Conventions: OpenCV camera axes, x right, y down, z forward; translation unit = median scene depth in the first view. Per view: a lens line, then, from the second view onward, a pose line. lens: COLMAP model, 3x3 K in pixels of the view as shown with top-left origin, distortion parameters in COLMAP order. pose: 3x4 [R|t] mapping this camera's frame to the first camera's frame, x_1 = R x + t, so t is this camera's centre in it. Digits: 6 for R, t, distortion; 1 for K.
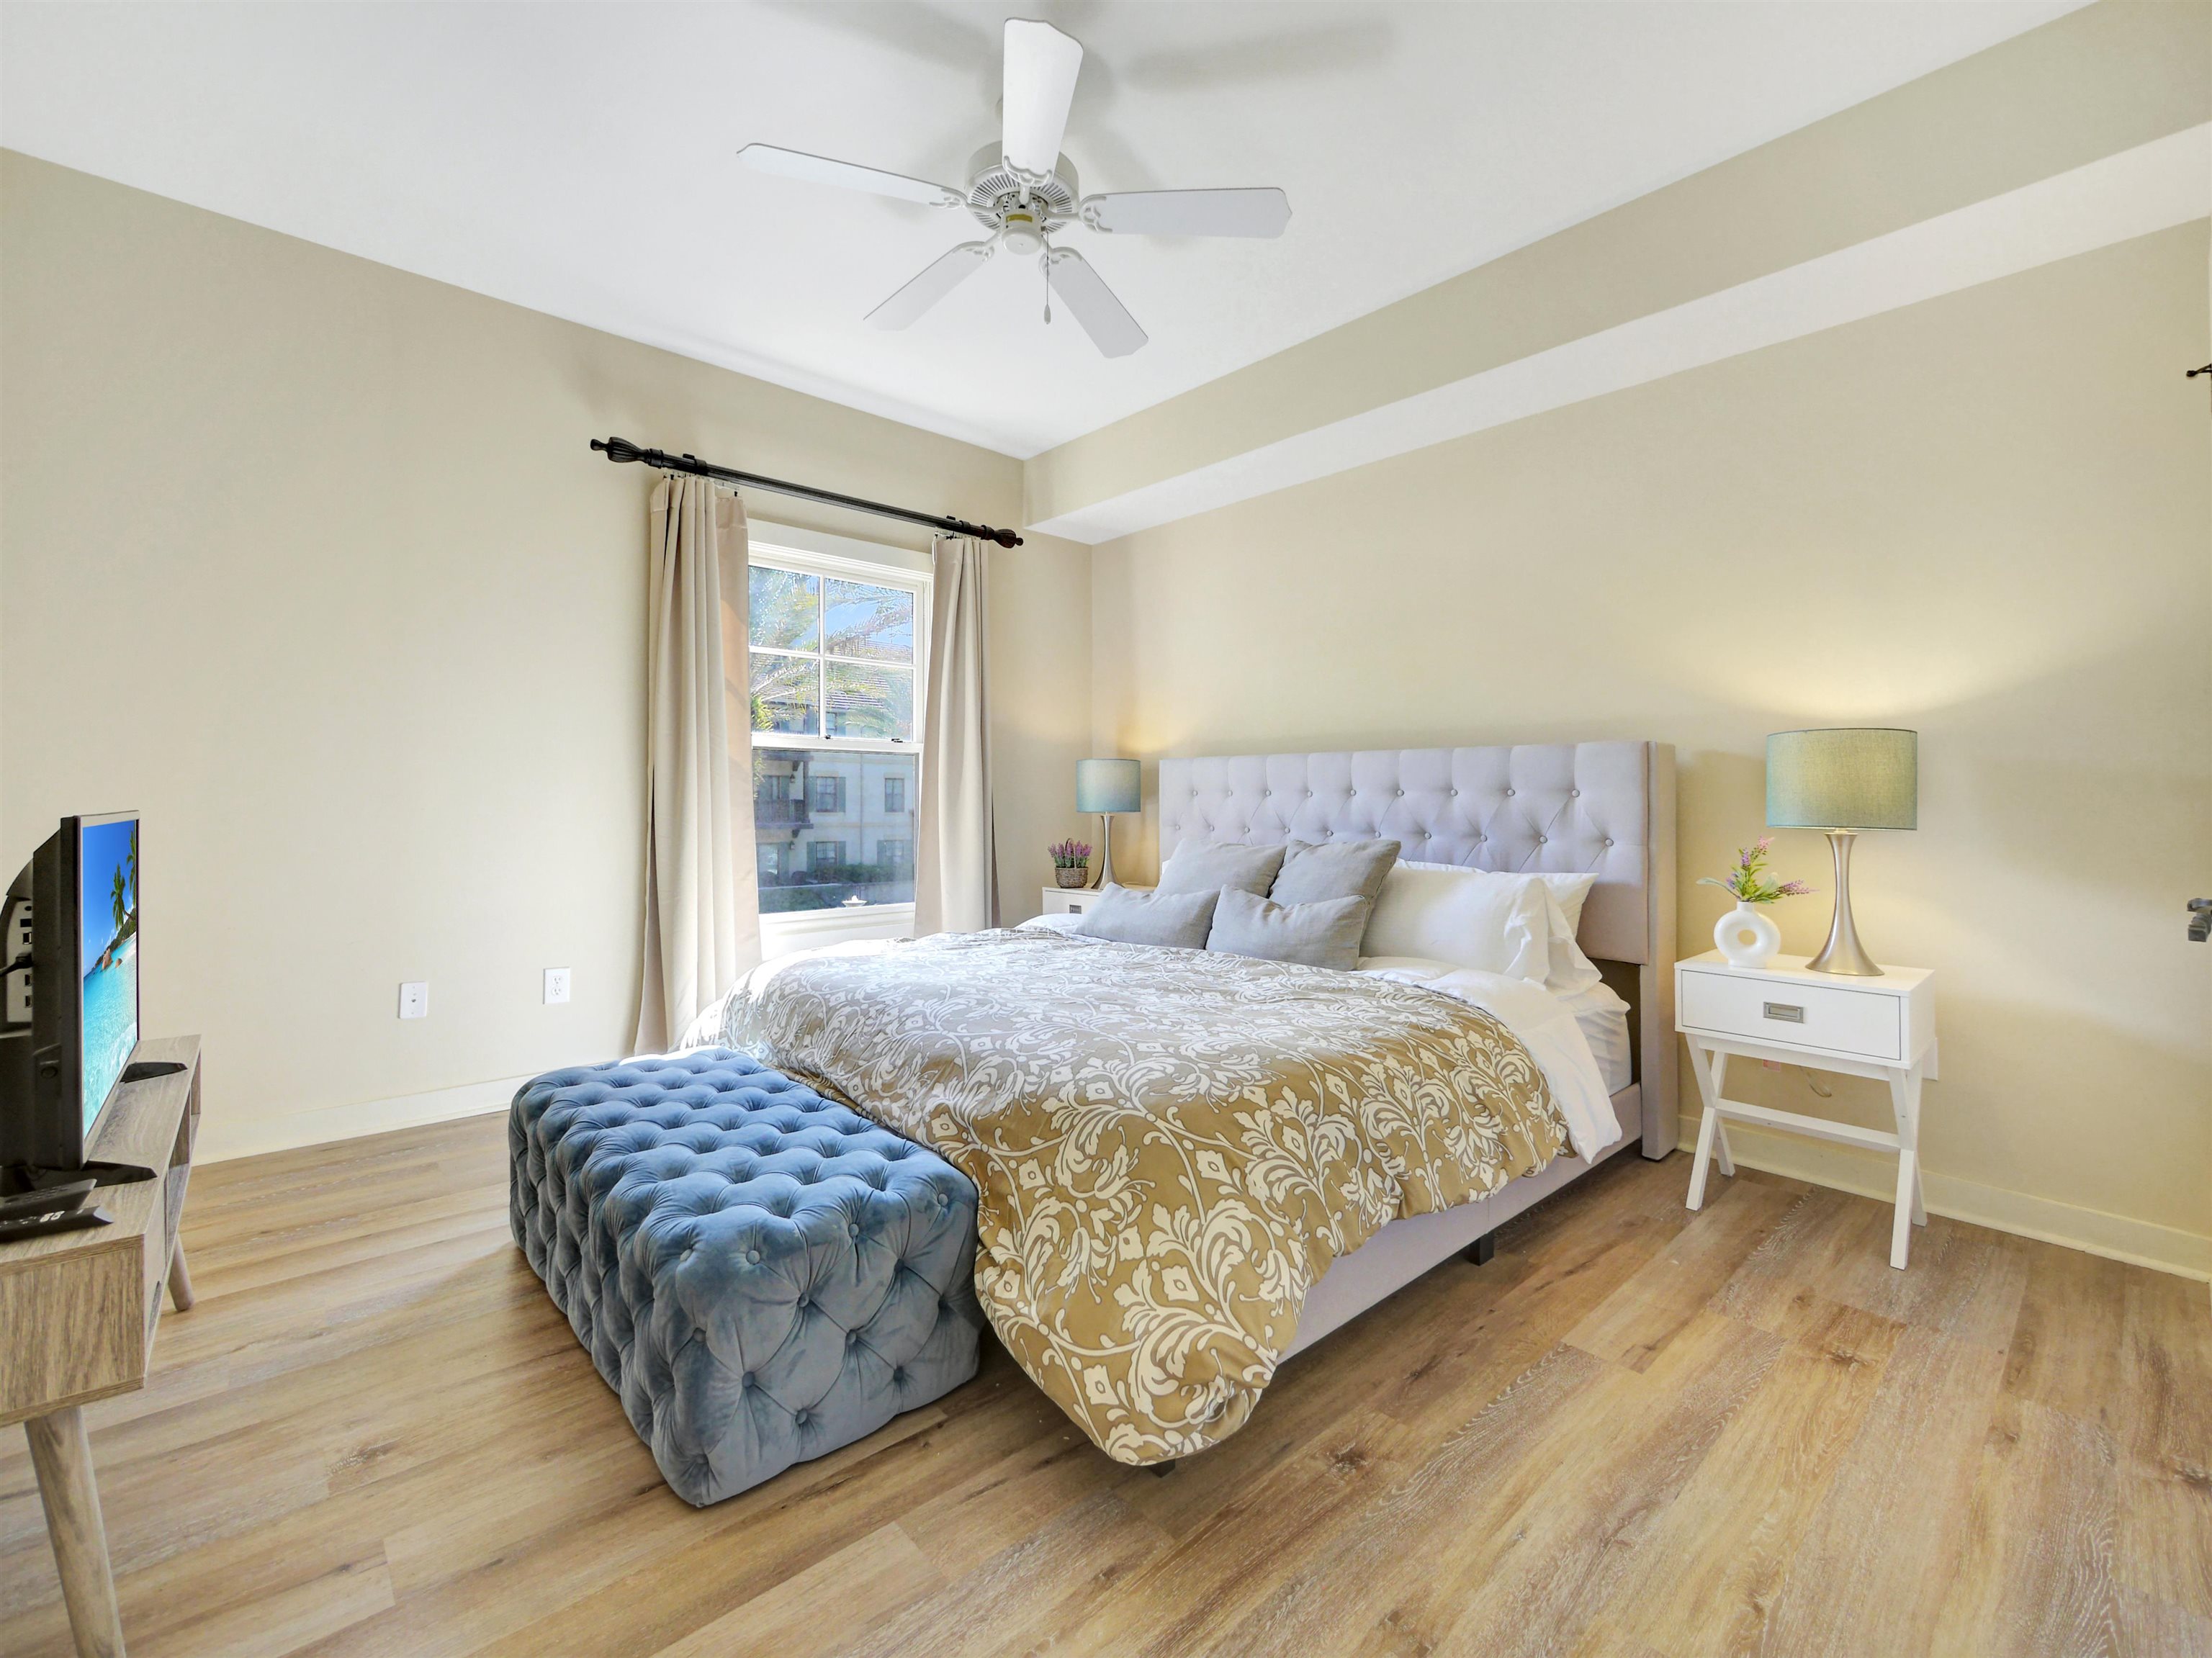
lens RADIAL K [[942.6, 0, 1086.9], [0, 942.6, 799.0], [0, 0, 1]] dist [-0.002866, -0.001058]
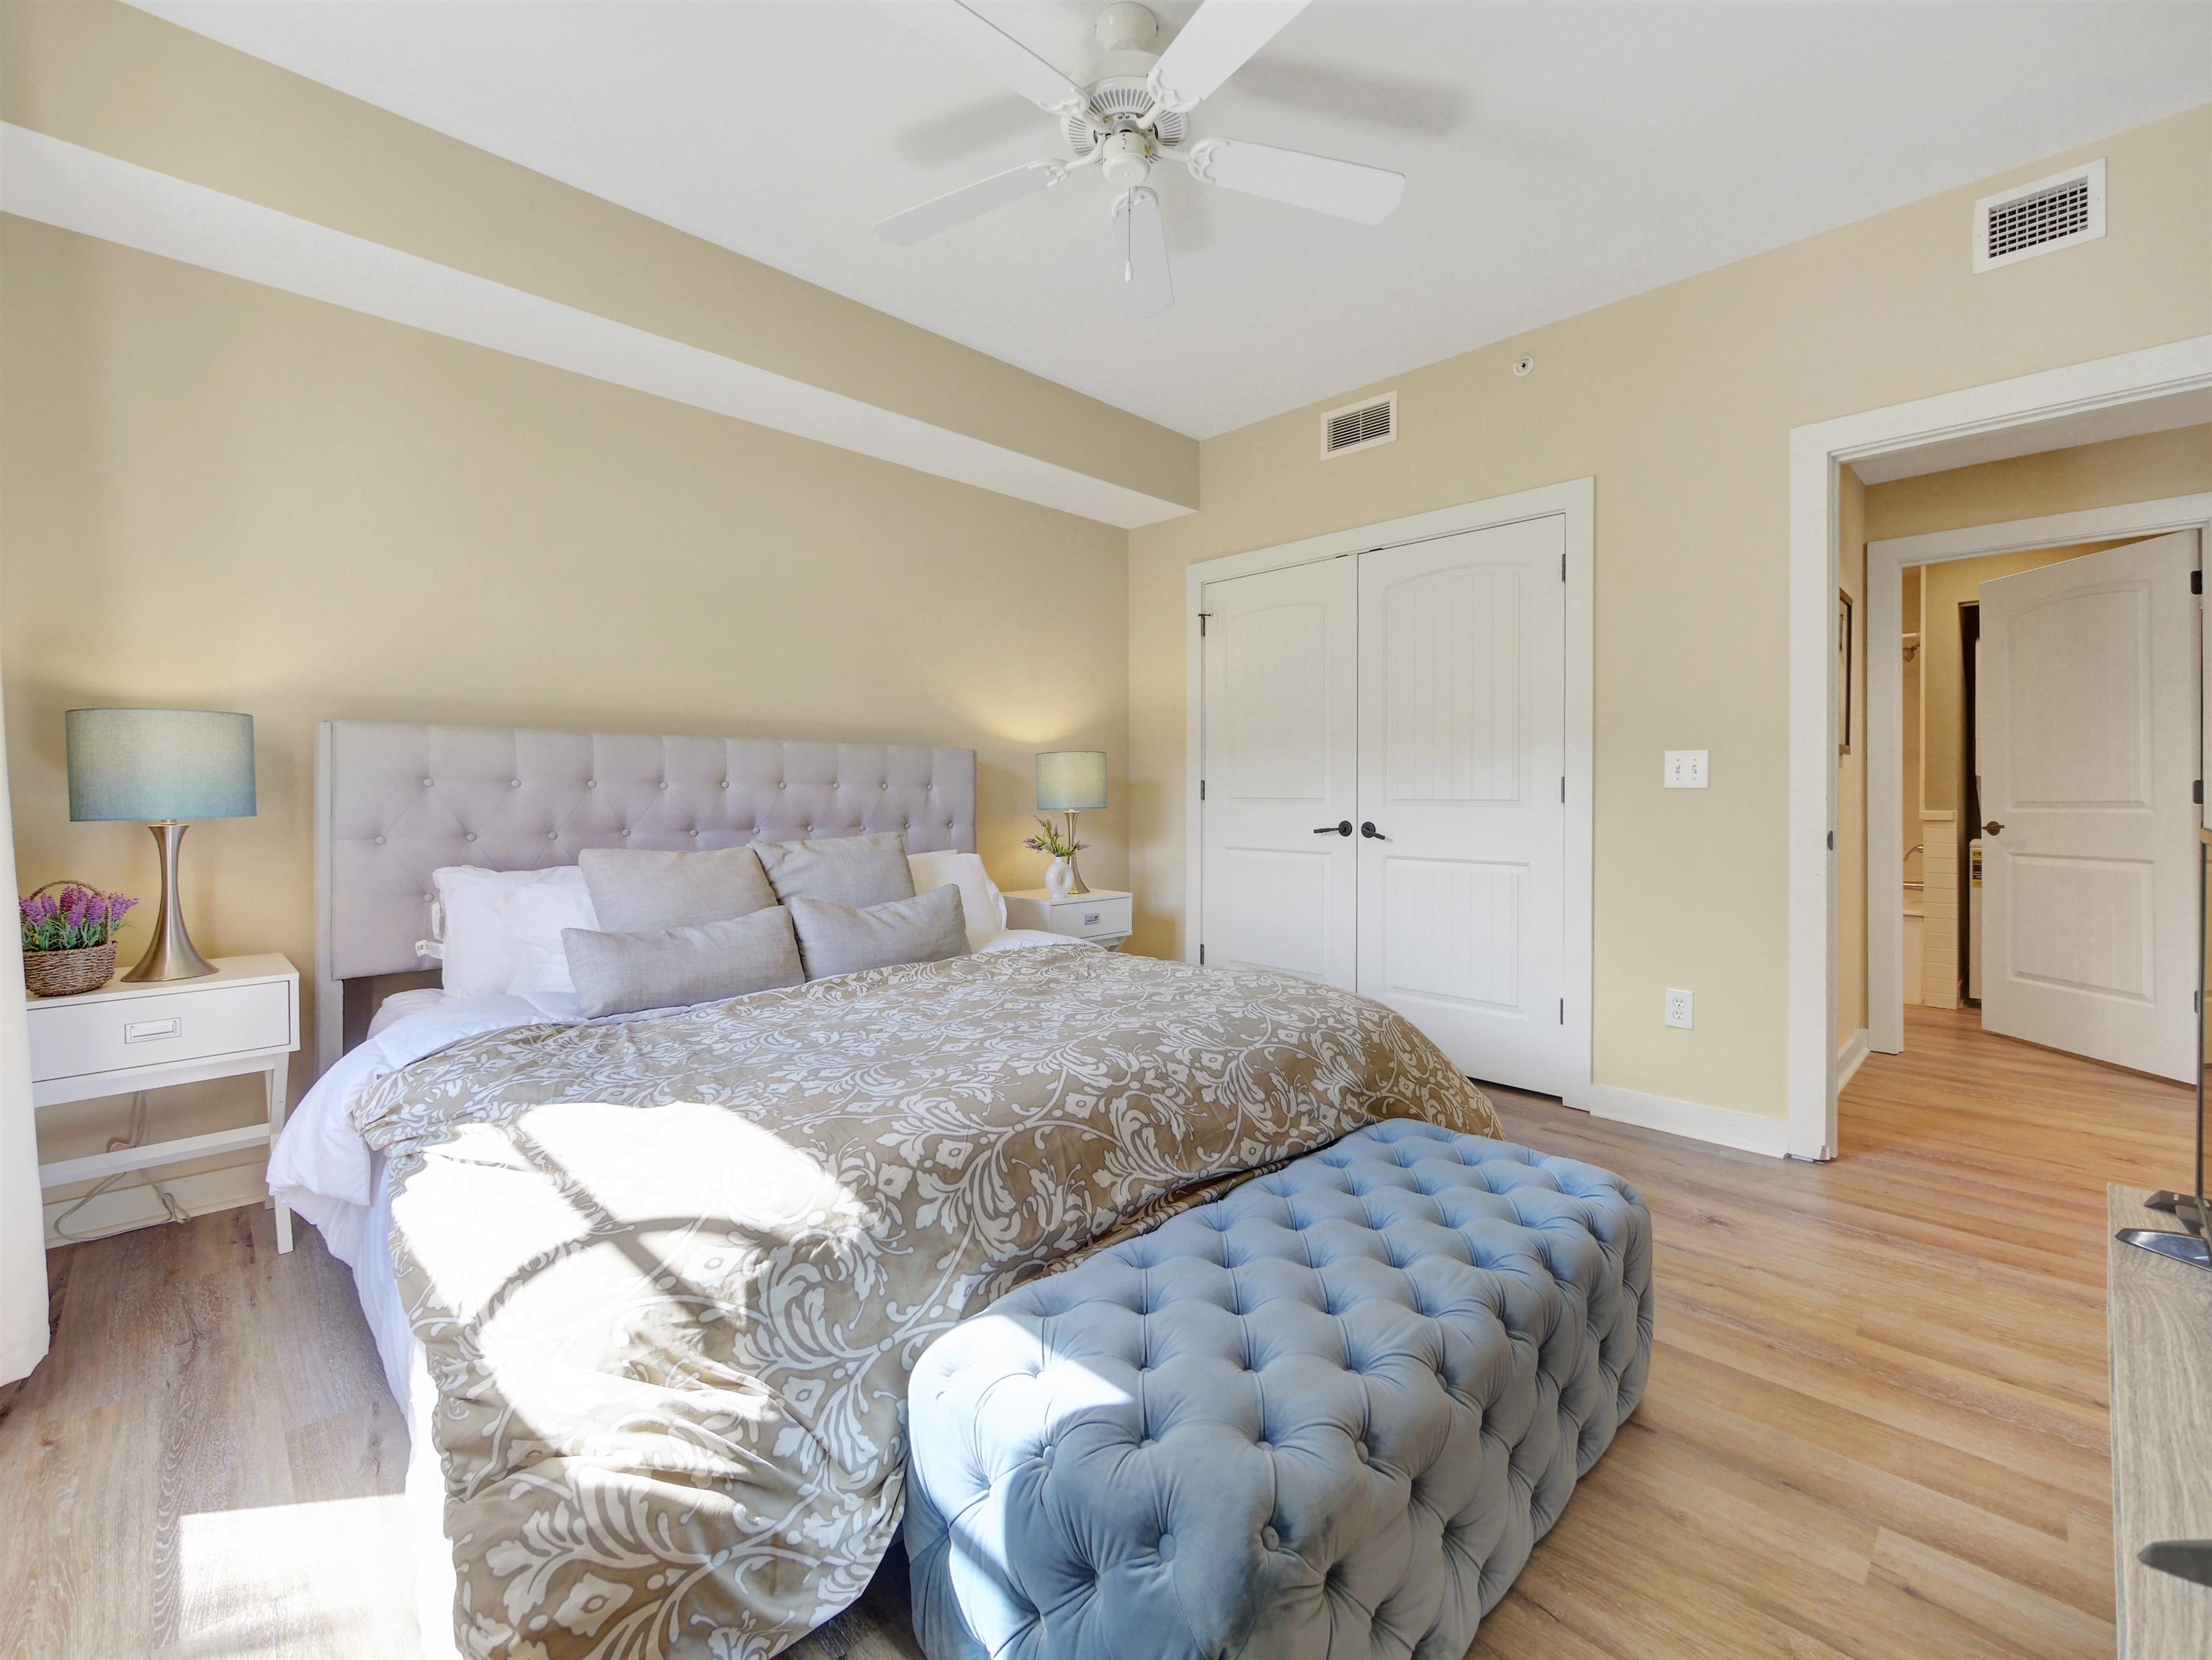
lens RADIAL K [[942.8, 0, 1106.5], [0, 942.8, 813.1], [0, 0, 1]] dist [-0.002866, -0.001058]
pose [[-0.037272, -0.030514, 0.998839, -0.857188], [-0.002091, 0.999534, 0.030457, -0.011445], [-0.999303, -0.000953, -0.037318, 0.939567]]
